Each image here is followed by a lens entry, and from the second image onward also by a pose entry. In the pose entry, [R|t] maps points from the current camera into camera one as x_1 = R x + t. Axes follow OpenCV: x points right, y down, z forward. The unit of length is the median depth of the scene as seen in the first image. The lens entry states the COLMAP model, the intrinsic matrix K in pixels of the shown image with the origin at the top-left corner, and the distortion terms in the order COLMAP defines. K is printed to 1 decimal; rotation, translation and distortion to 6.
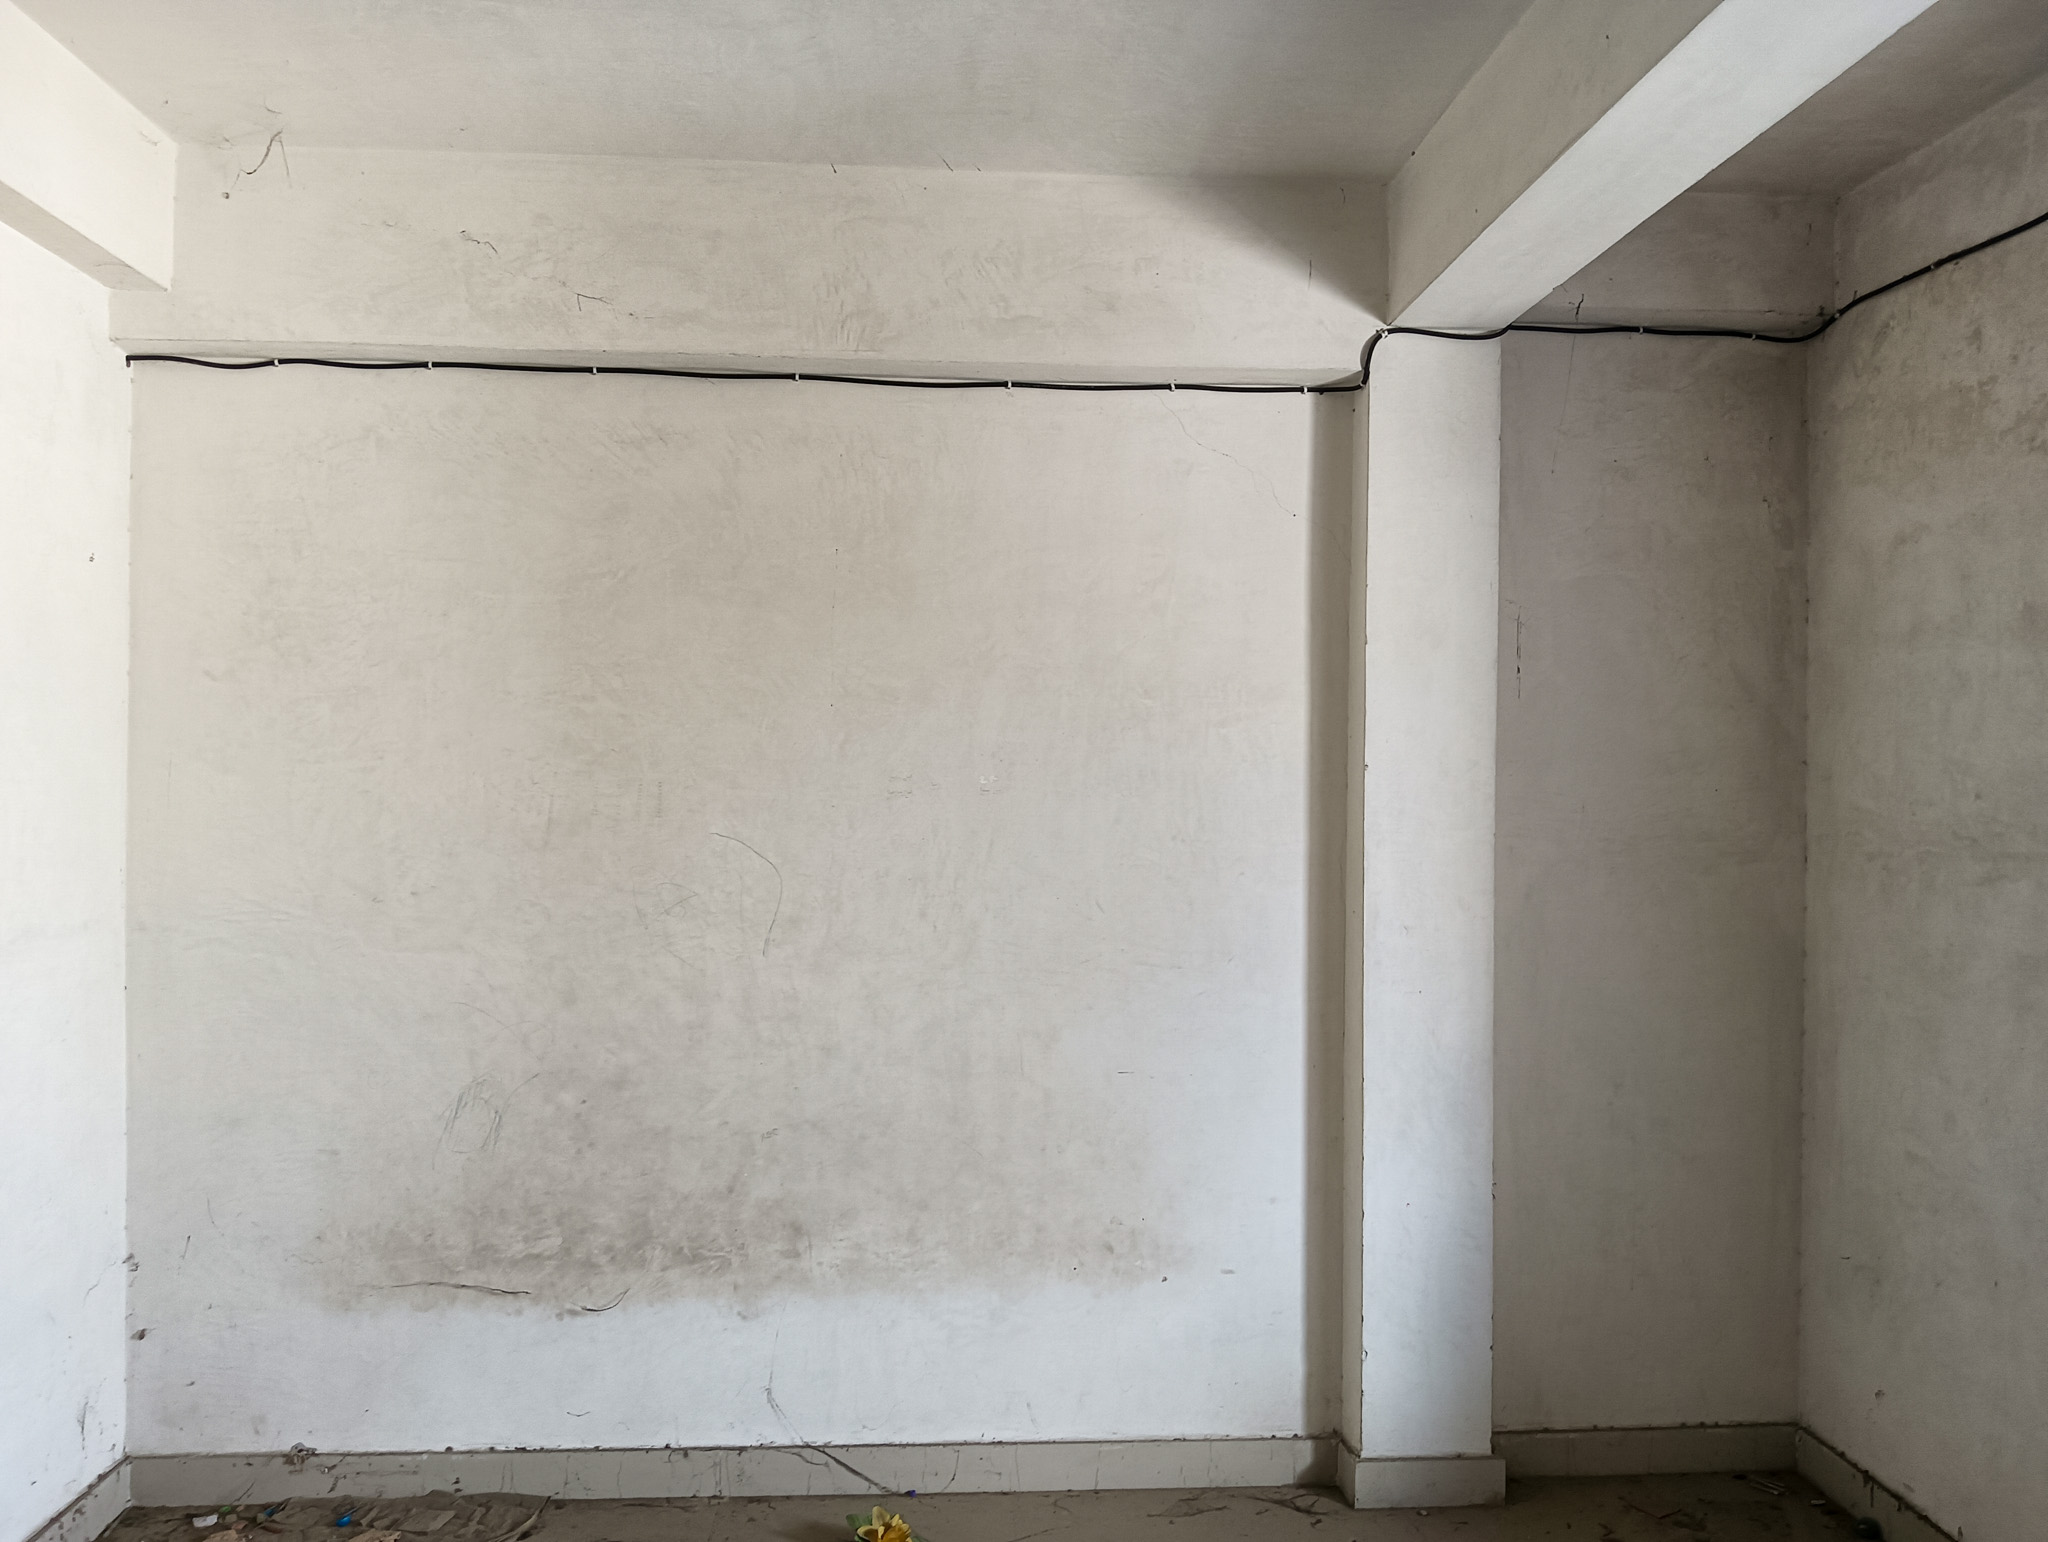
lens RADIAL K [[1622.8, 0, 1023.7], [0, 1622.8, 770.2], [0, 0, 1]] dist [0.004575, -0.018492]
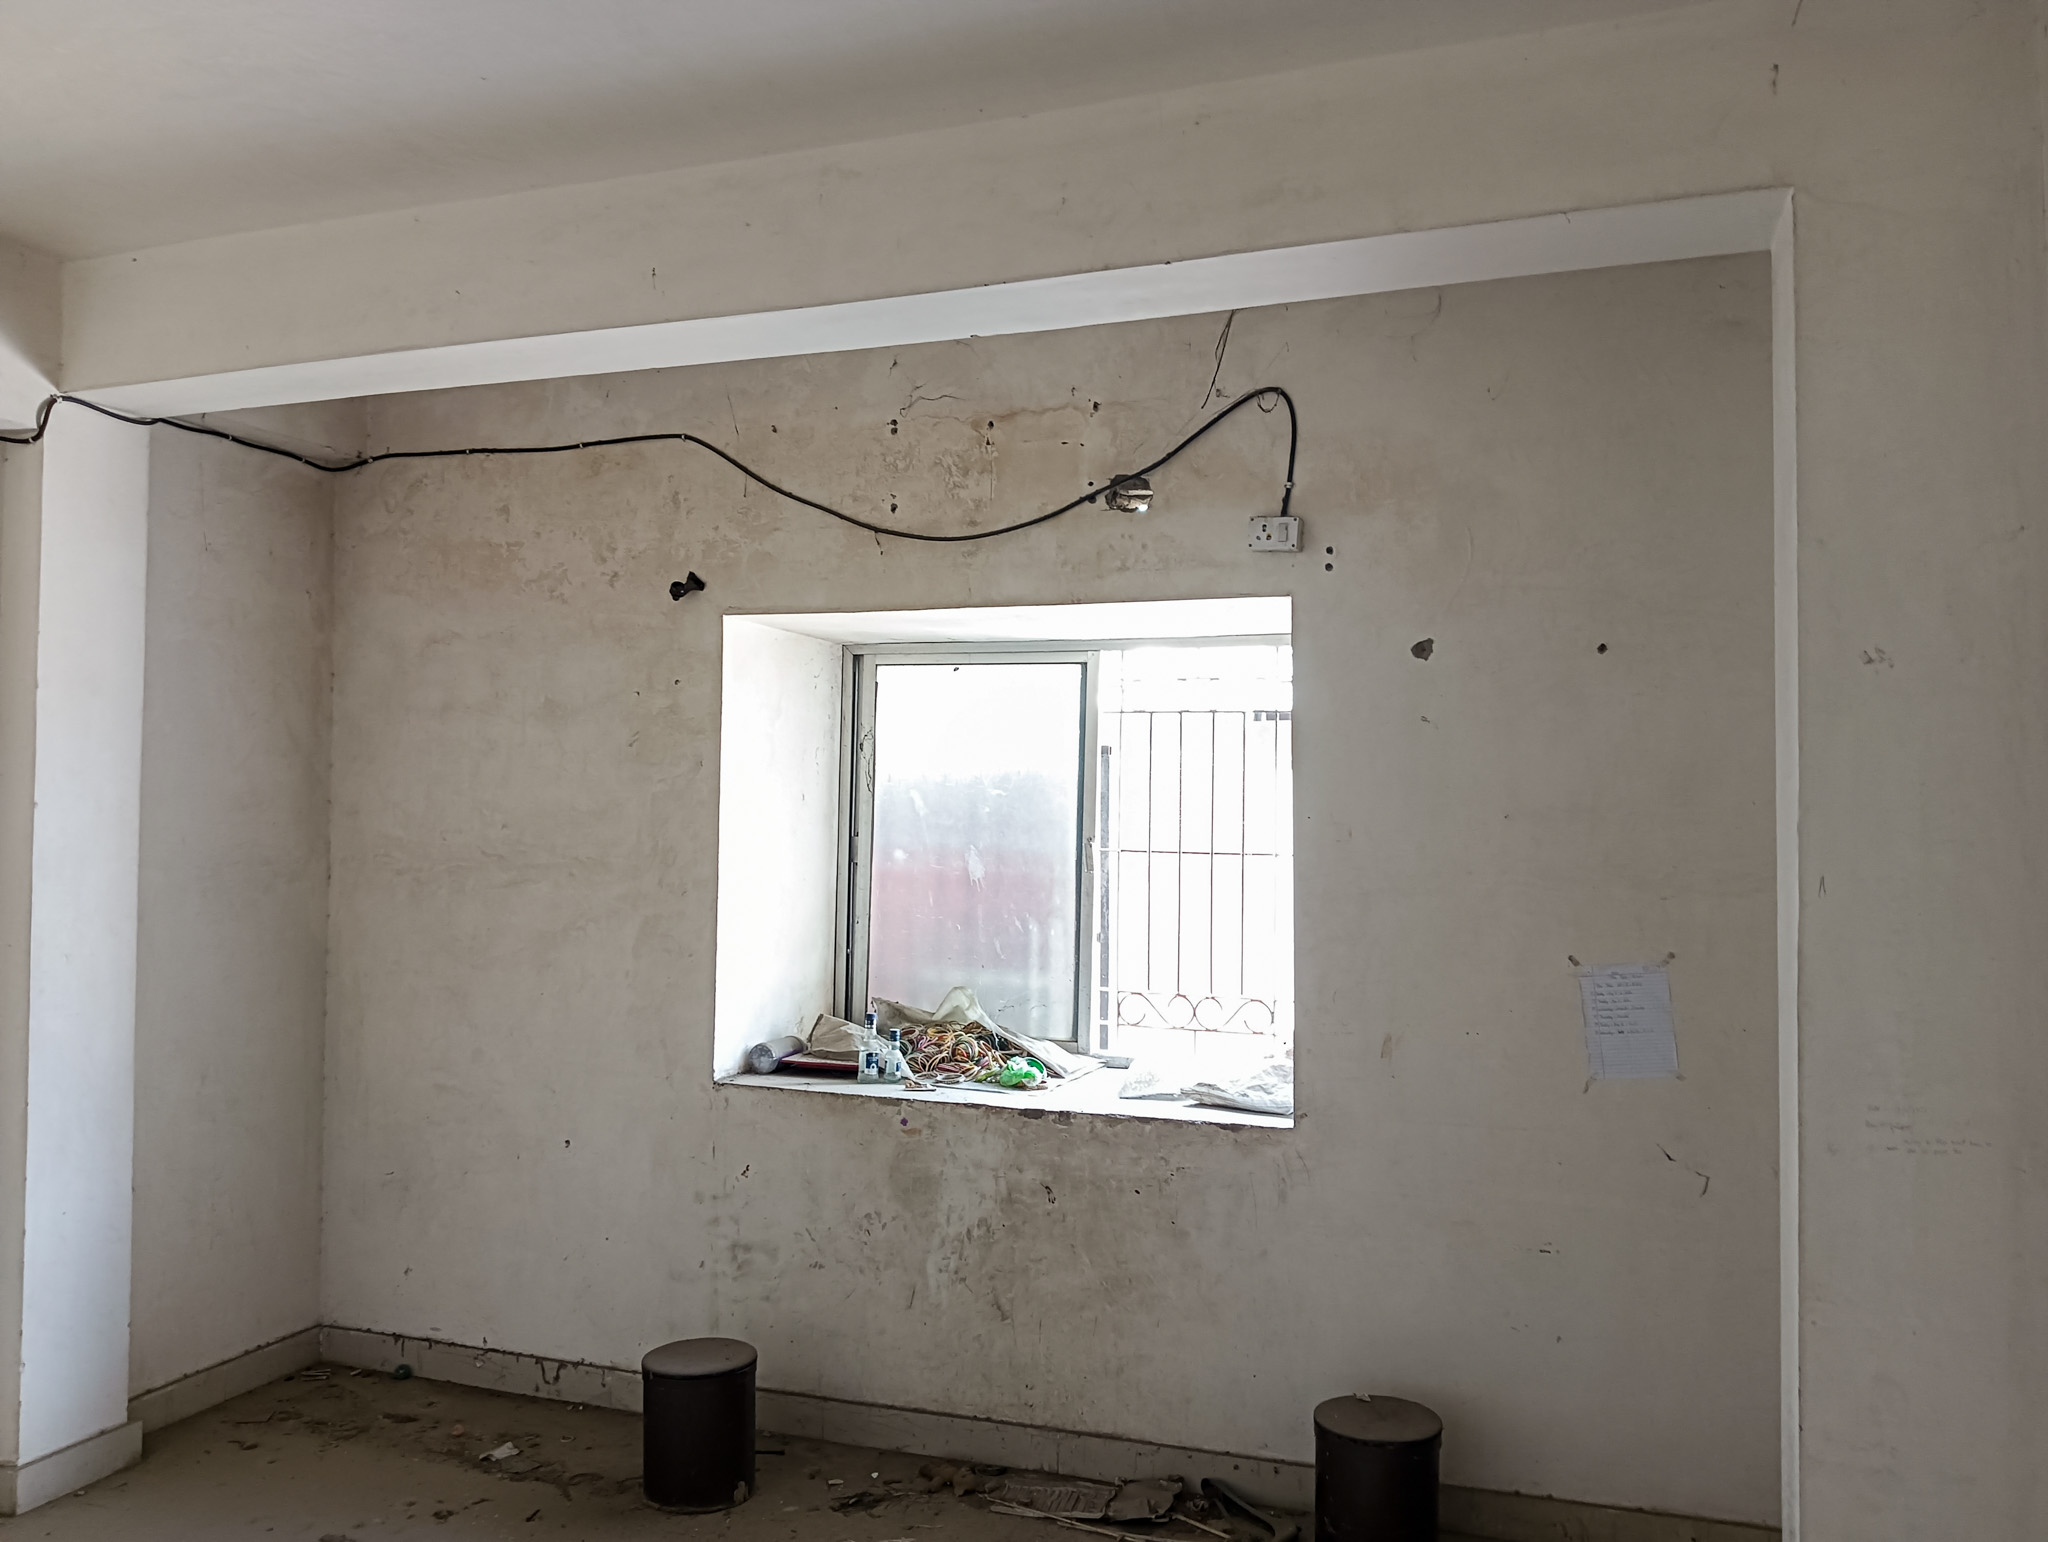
lens RADIAL K [[1622.8, 0, 1038.0], [0, 1622.8, 768.3], [0, 0, 1]] dist [0.004575, -0.018492]
pose [[0.392828, 0.022716, 0.919331, -0.500734], [-0.006185, 0.999738, -0.022060, -0.006029], [-0.919591, 0.002980, 0.392865, -0.013292]]
